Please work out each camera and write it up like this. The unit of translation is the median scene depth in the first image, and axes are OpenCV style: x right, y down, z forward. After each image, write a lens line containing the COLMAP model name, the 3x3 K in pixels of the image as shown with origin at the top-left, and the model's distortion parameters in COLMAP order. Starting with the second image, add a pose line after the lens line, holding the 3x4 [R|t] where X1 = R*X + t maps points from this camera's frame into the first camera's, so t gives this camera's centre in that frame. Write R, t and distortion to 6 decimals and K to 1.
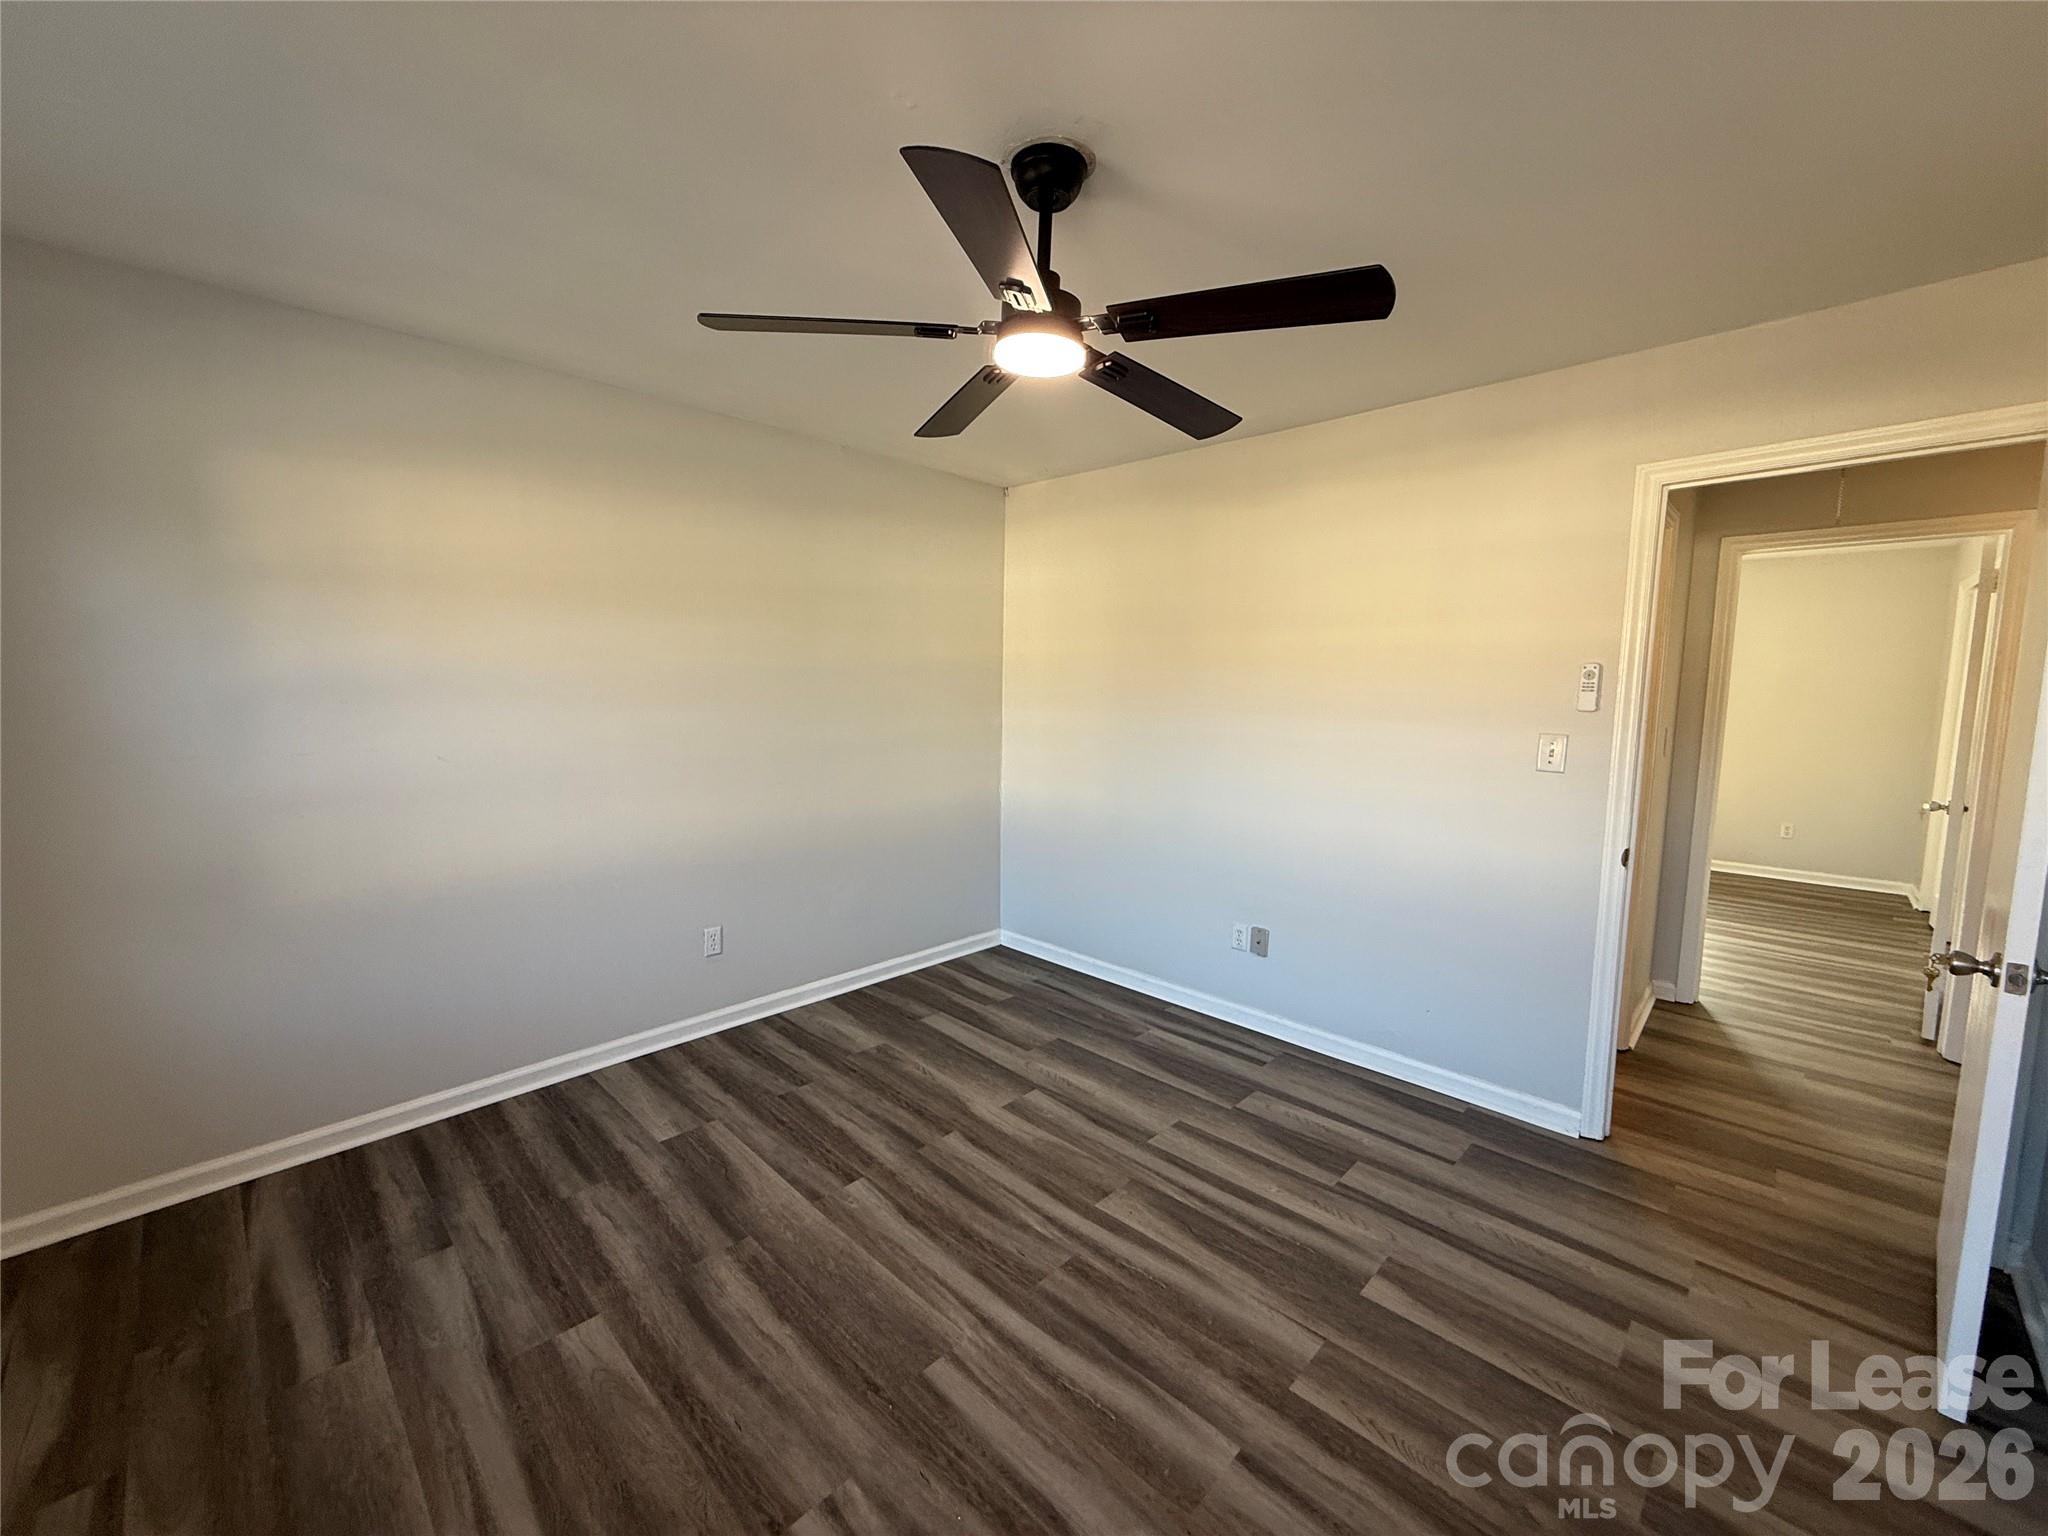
lens RADIAL K [[815.1, 0, 1026.4], [0, 815.1, 767.2], [0, 0, 1]] dist [-0.001083, 0.000450]
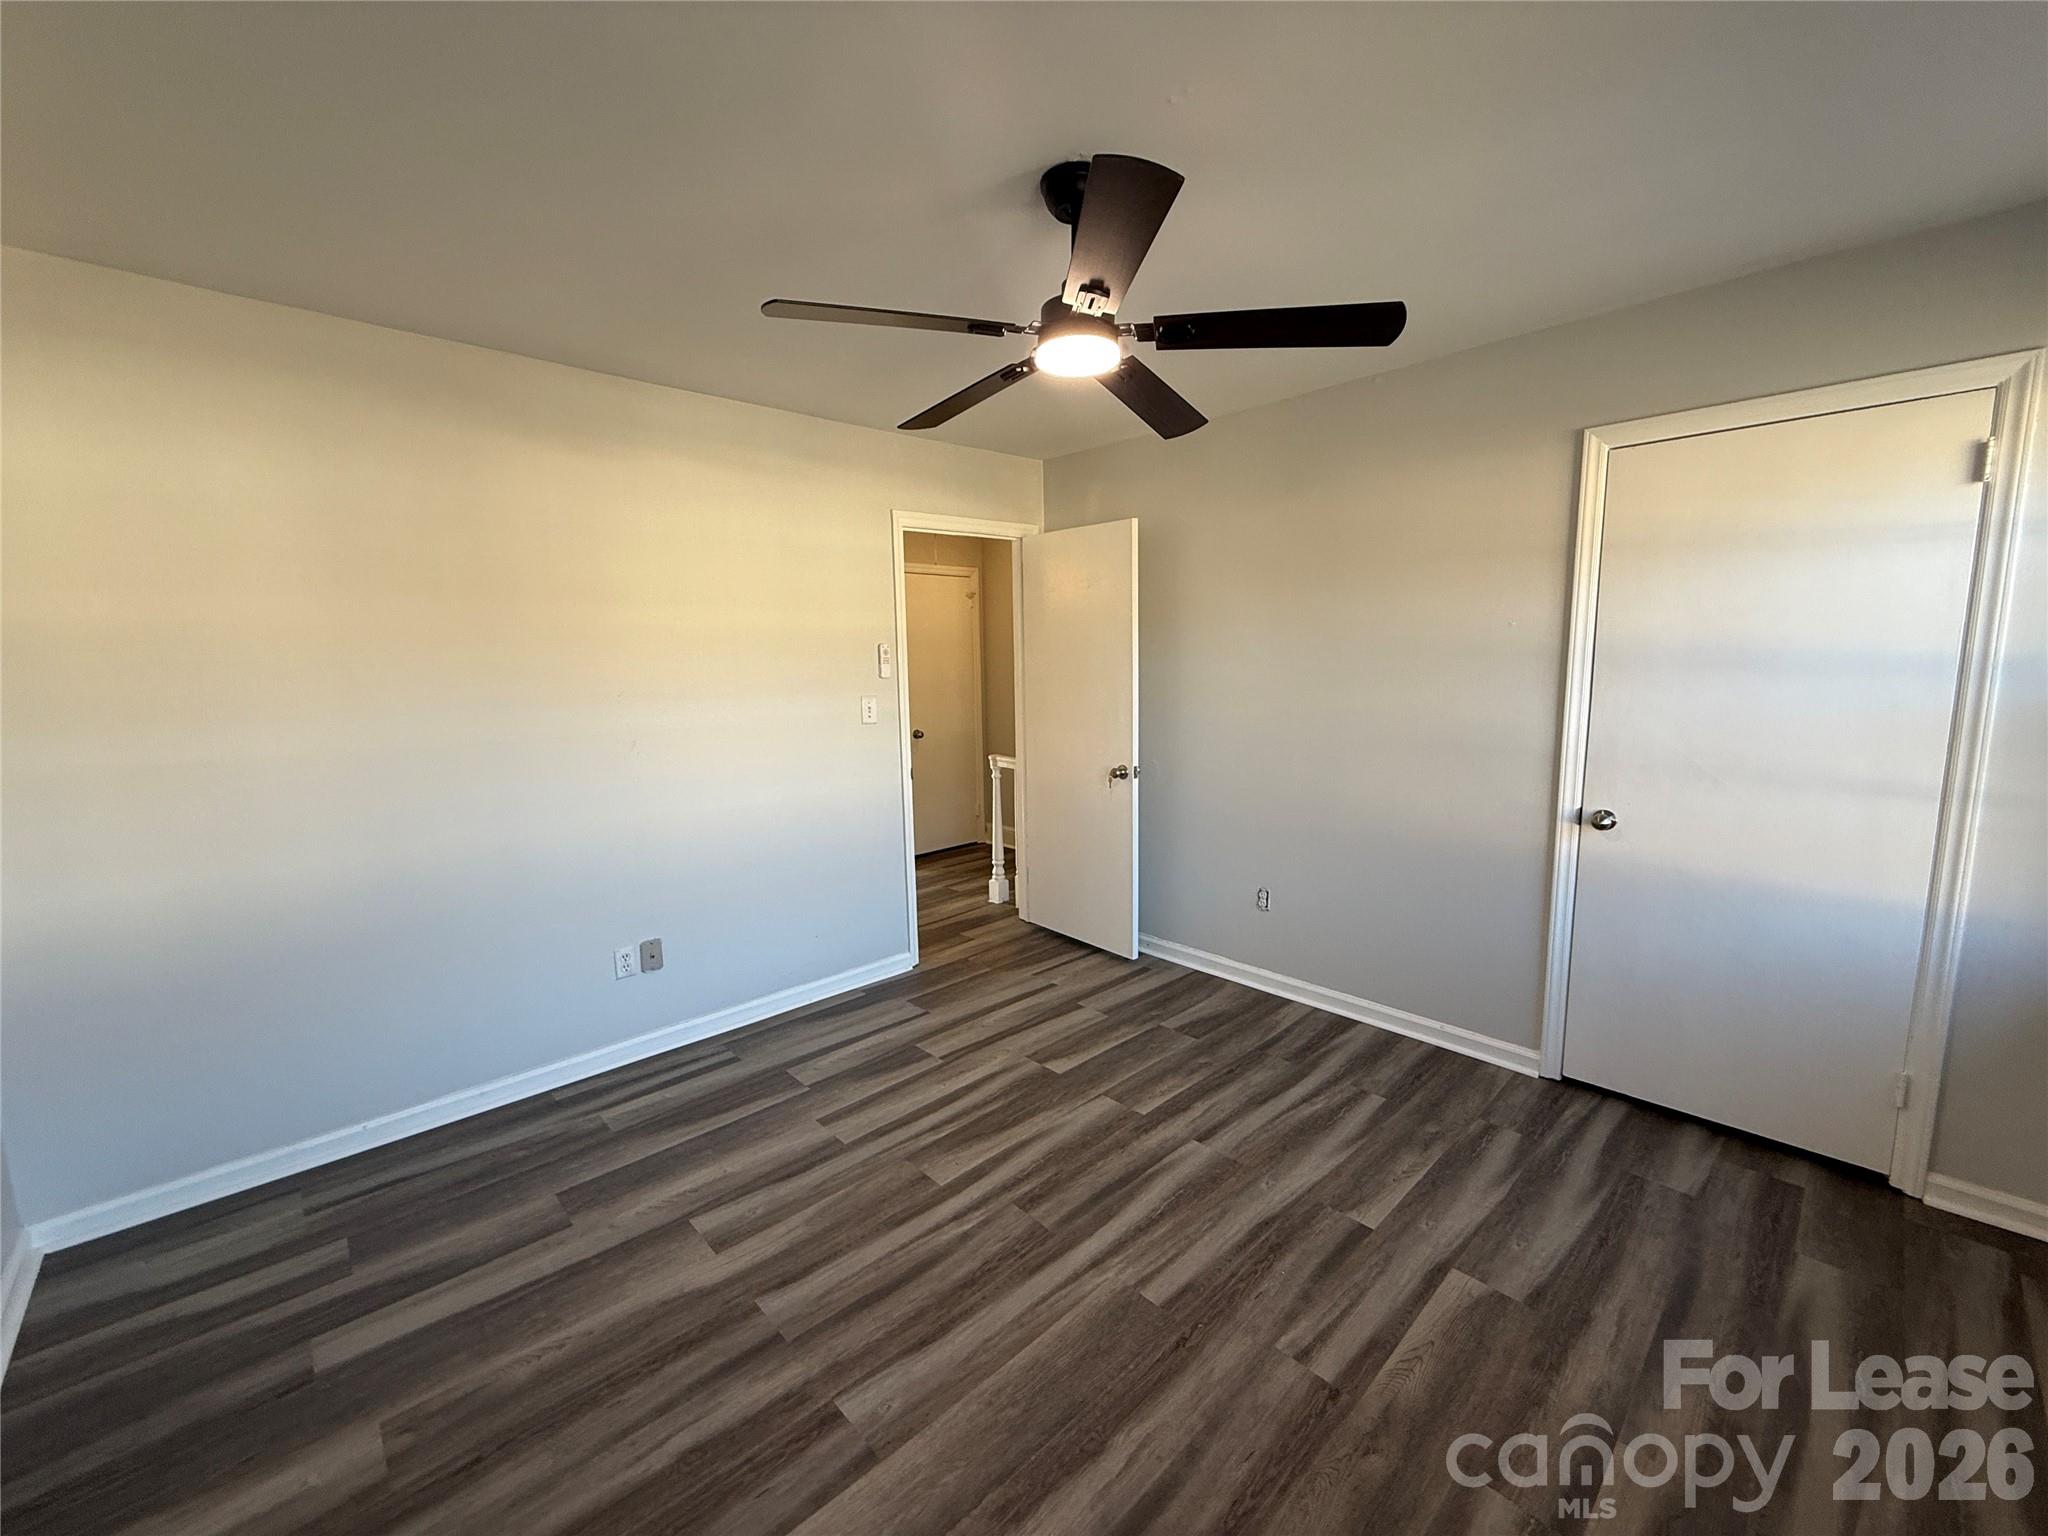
lens RADIAL K [[815.1, 0, 1023.6], [0, 815.1, 765.8], [0, 0, 1]] dist [-0.001083, 0.000450]
pose [[0.046360, -0.144453, 0.988425, -0.818719], [0.122921, 0.982794, 0.137864, -0.094386], [-0.991333, 0.115107, 0.063318, 0.768943]]
